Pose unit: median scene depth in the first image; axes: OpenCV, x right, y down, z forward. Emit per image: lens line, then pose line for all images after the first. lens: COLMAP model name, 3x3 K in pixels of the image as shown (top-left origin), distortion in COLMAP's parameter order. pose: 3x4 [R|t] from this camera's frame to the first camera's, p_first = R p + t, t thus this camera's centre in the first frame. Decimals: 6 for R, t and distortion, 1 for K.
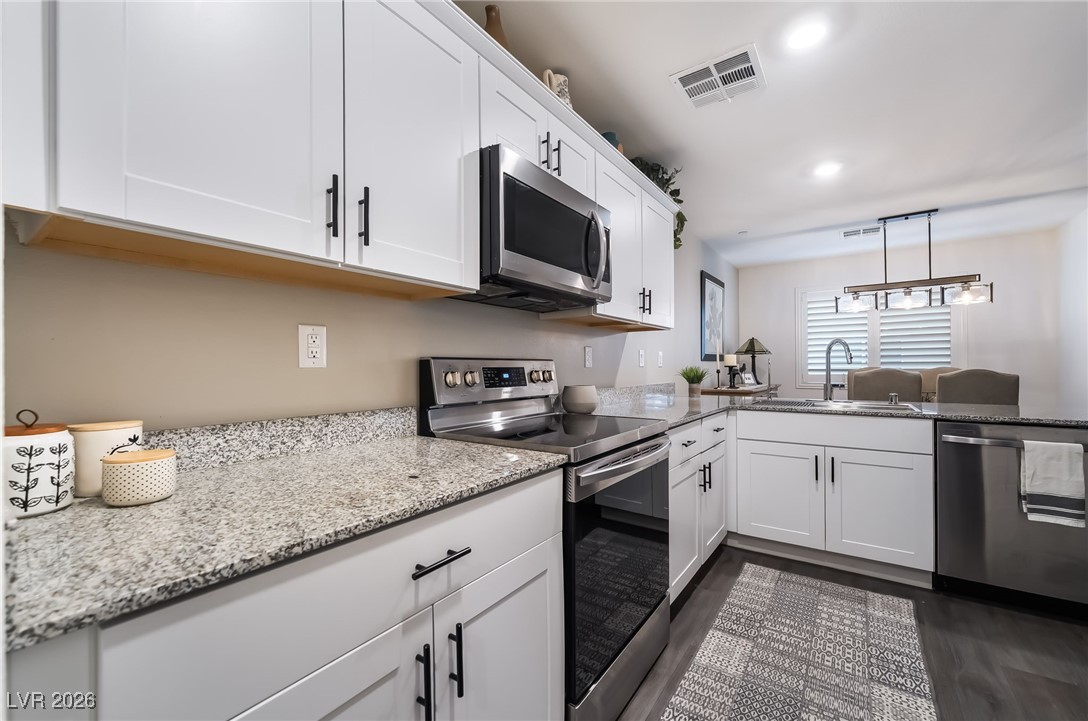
lens RADIAL K [[442.9, 0, 540.7], [0, 442.9, 364.8], [0, 0, 1]] dist [-0.002485, -0.000645]
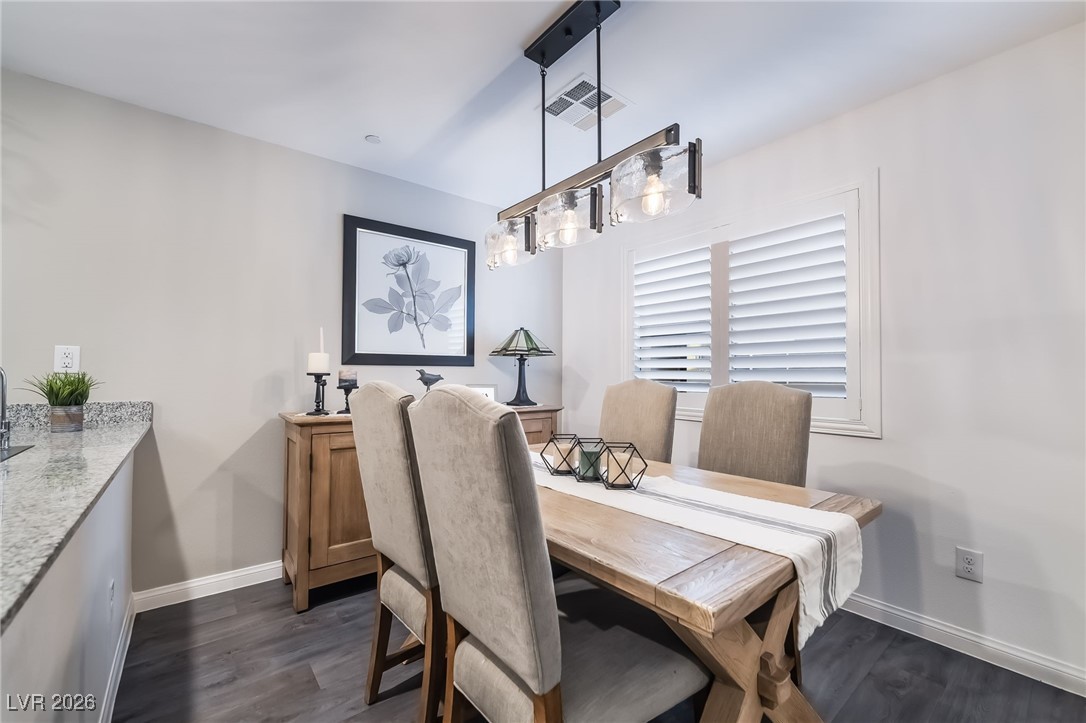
lens RADIAL K [[442.1, 0, 539.7], [0, 442.1, 365.8], [0, 0, 1]] dist [-0.002485, -0.000645]
pose [[0.959711, 0.003766, -0.280965, 1.038019], [-0.007542, 0.999895, -0.012358, -0.003057], [0.280889, 0.013979, 0.959638, 0.657105]]
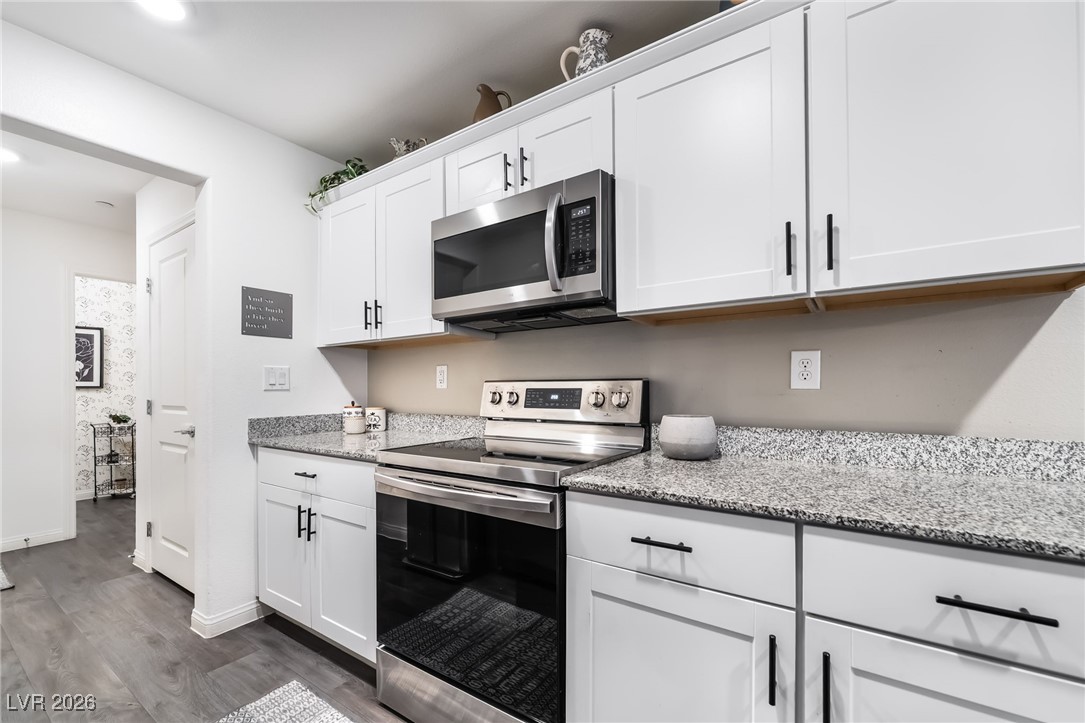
lens RADIAL K [[453.2, 0, 522.5], [0, 453.2, 387.3], [0, 0, 1]] dist [-0.000015, -0.000331]
pose [[-0.004040, 0.004762, -0.999980, 0.504243], [0.011050, 0.999928, 0.004717, -0.001666], [0.999931, -0.011031, -0.004092, 0.496189]]
